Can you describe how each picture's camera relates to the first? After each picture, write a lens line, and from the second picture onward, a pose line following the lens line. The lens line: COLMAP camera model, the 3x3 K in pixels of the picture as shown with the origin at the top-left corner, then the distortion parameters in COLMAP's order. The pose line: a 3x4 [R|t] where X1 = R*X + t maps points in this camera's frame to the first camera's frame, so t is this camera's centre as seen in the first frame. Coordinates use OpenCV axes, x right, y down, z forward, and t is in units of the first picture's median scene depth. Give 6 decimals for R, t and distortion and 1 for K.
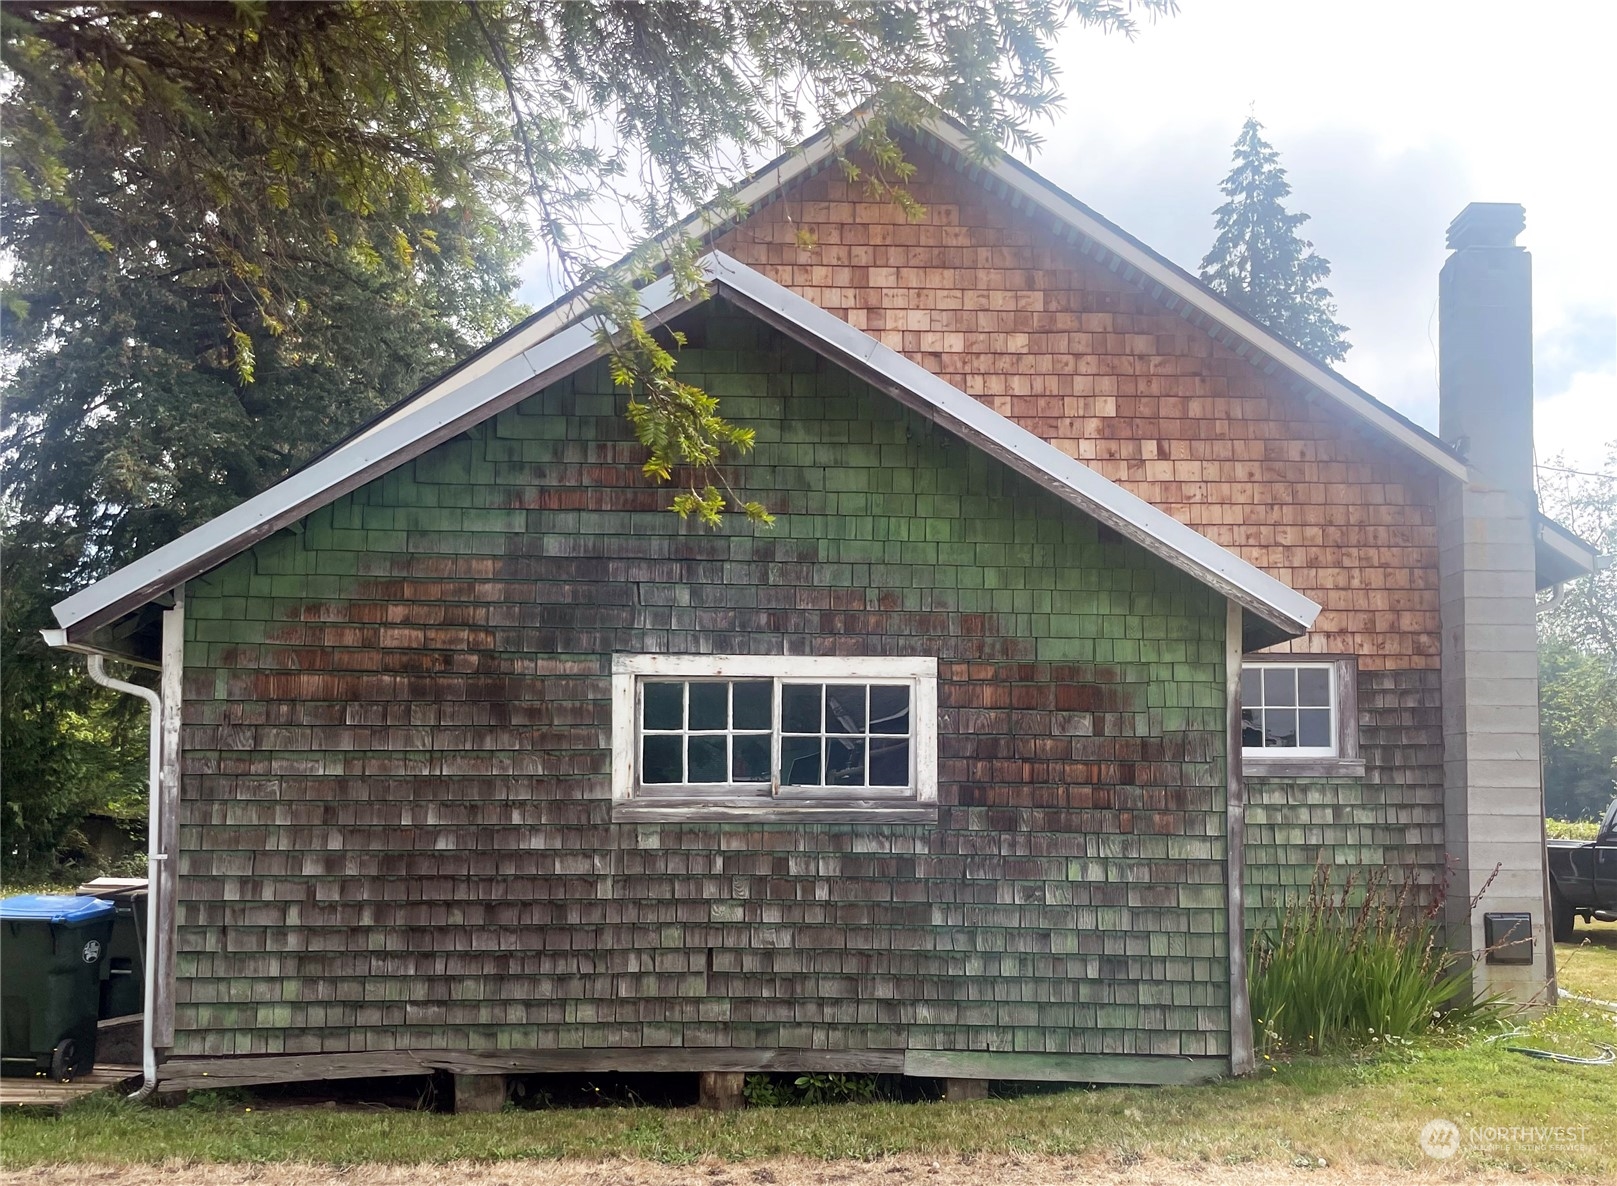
lens RADIAL K [[1386.3, 0, 851.9], [0, 1386.3, 732.4], [0, 0, 1]] dist [0.102876, -0.150725]
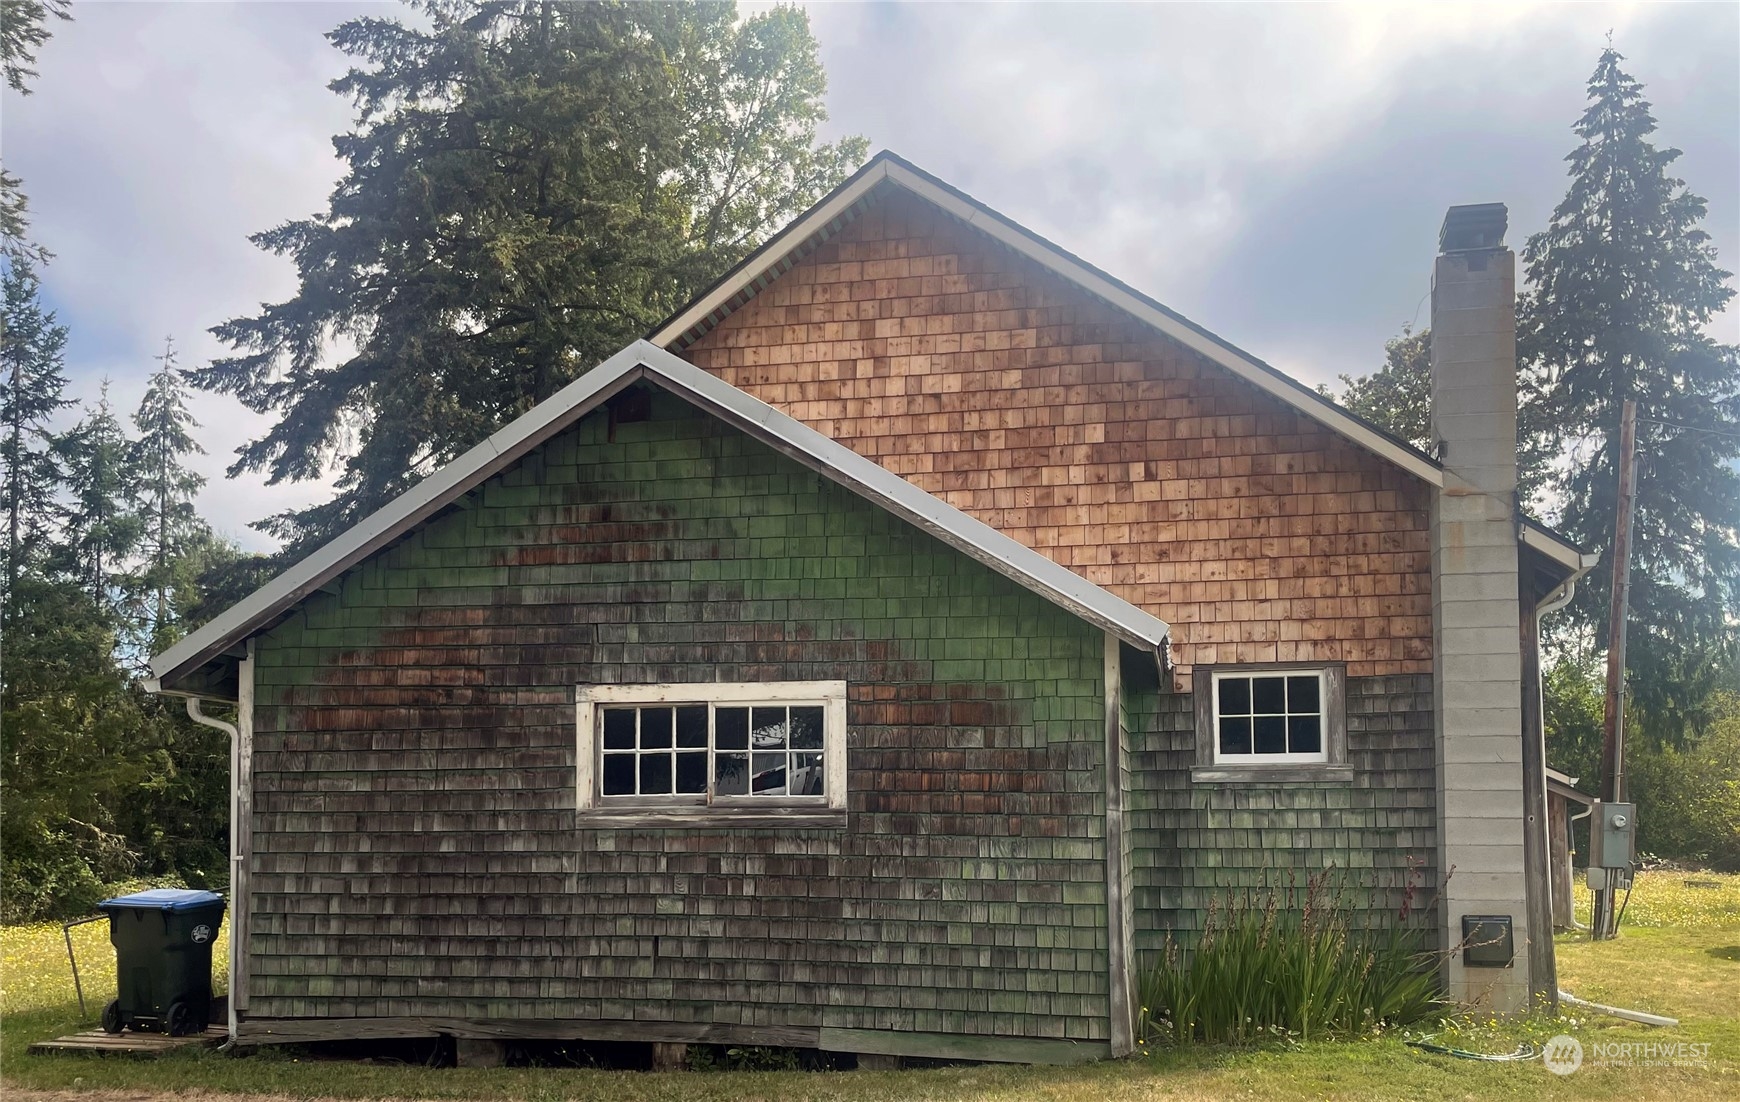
lens RADIAL K [[1435.9, 0, 890.7], [0, 1435.9, 747.3], [0, 0, 1]] dist [0.098699, -0.130189]
pose [[0.974419, -0.017988, -0.224016, 0.359334], [0.018613, 0.999827, 0.000679, 0.000031], [0.223965, -0.004831, 0.974585, -0.129579]]
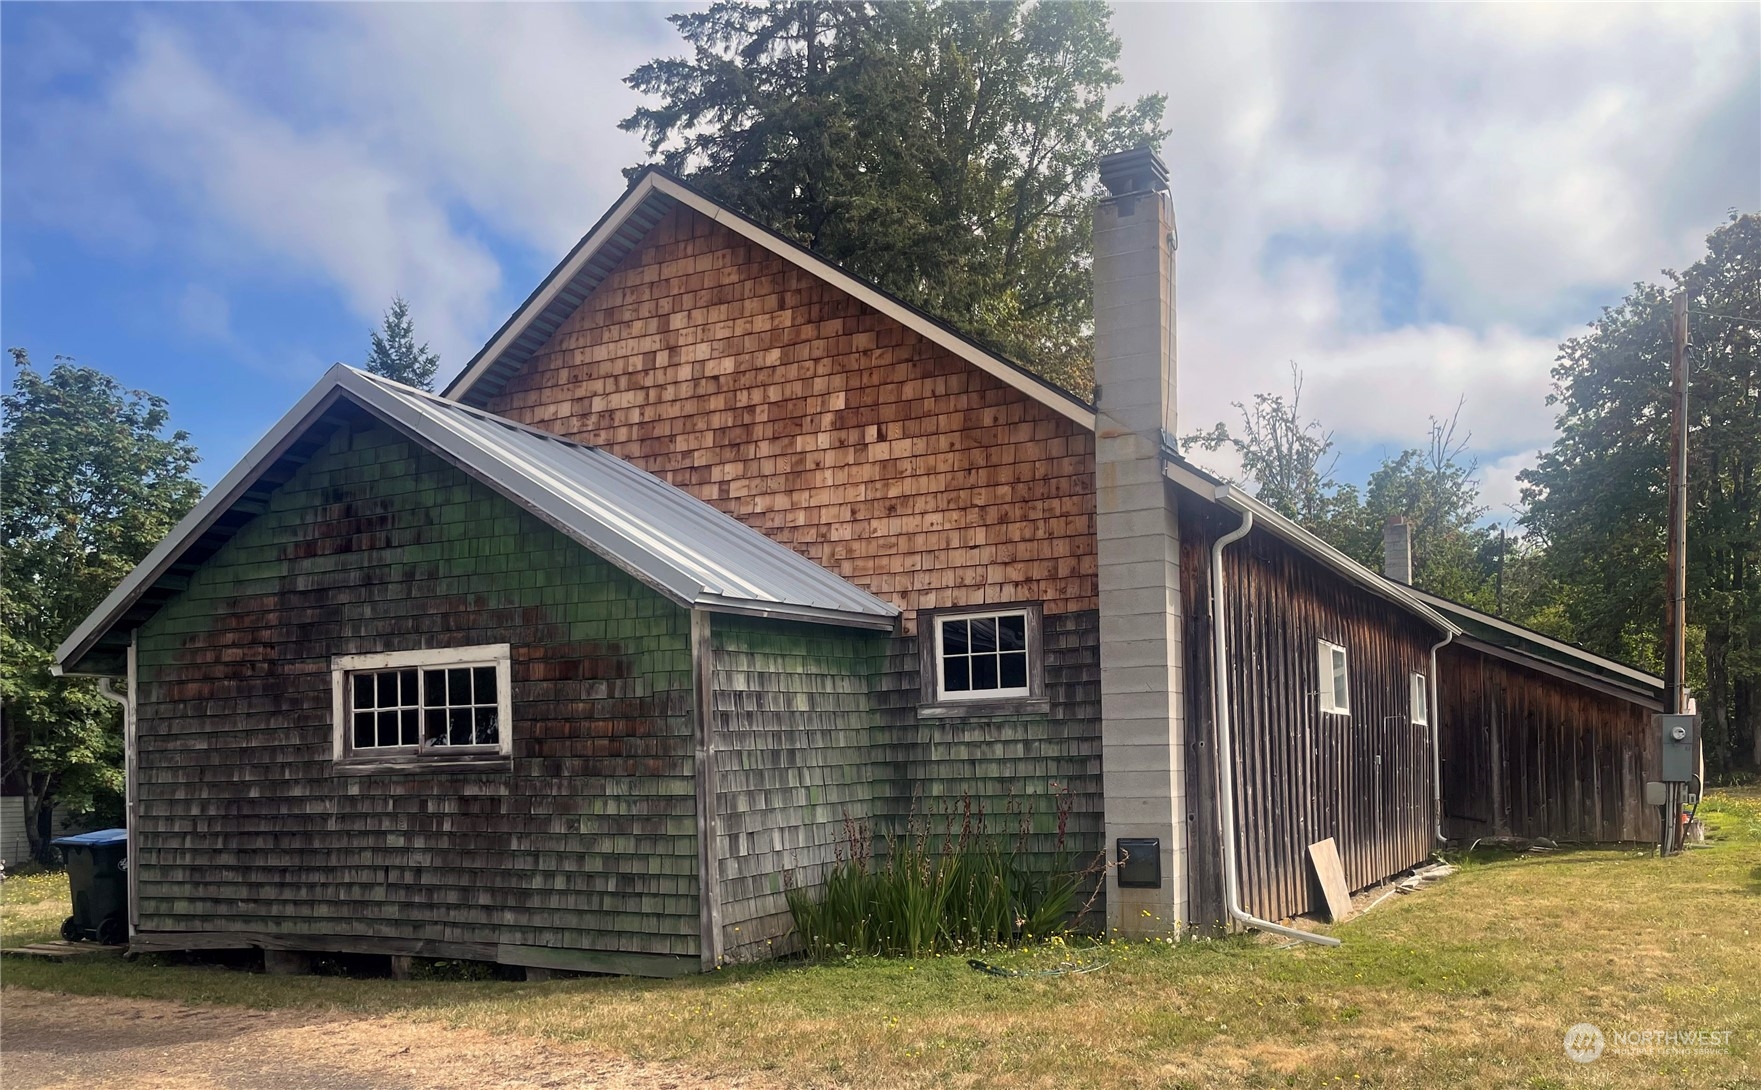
lens RADIAL K [[1346.0, 0, 969.6], [0, 1346.0, 703.1], [0, 0, 1]] dist [0.077606, -0.091025]
pose [[0.890656, -0.045634, -0.452382, 1.020133], [0.056510, 0.998346, 0.010549, 0.012377], [0.451153, -0.034960, 0.891762, 0.063625]]
